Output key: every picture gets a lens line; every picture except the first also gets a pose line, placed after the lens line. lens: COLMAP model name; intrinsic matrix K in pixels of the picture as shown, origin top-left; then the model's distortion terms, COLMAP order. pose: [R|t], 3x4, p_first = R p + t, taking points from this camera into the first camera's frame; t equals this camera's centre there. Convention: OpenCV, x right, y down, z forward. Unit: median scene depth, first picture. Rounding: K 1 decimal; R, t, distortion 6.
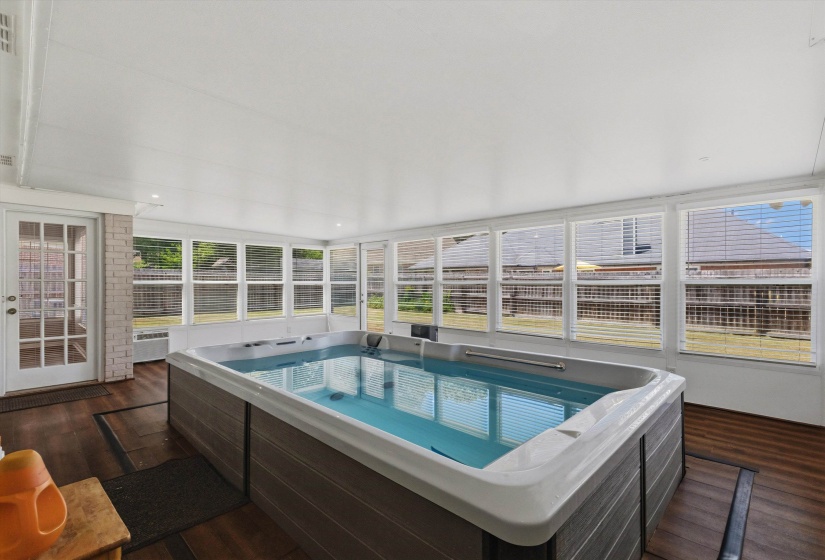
lens RADIAL K [[379.6, 0, 413.1], [0, 379.6, 281.0], [0, 0, 1]] dist [0.003113, -0.001154]
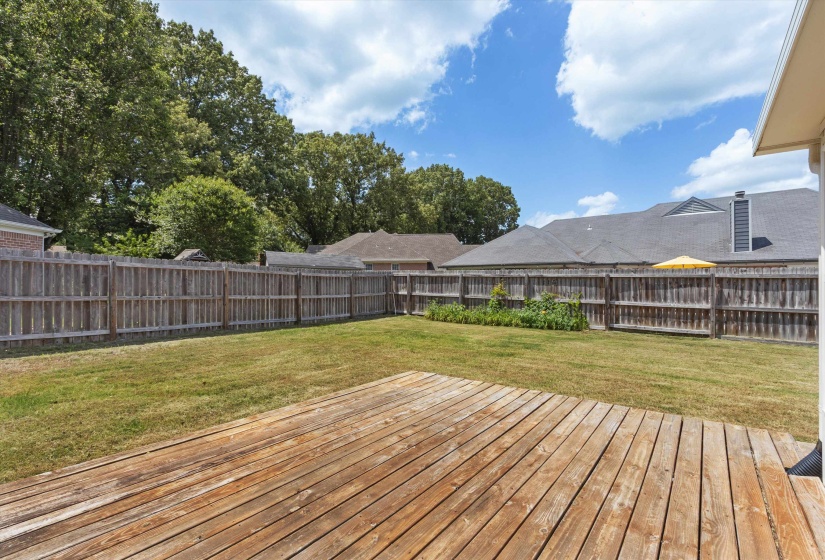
lens RADIAL K [[379.6, 0, 411.8], [0, 379.6, 282.4], [0, 0, 1]] dist [0.003113, -0.001154]
pose [[0.994518, 0.007417, 0.104299, -0.235846], [-0.007083, 0.999969, -0.003568, 0.006821], [-0.104322, 0.002809, 0.994540, 0.347228]]
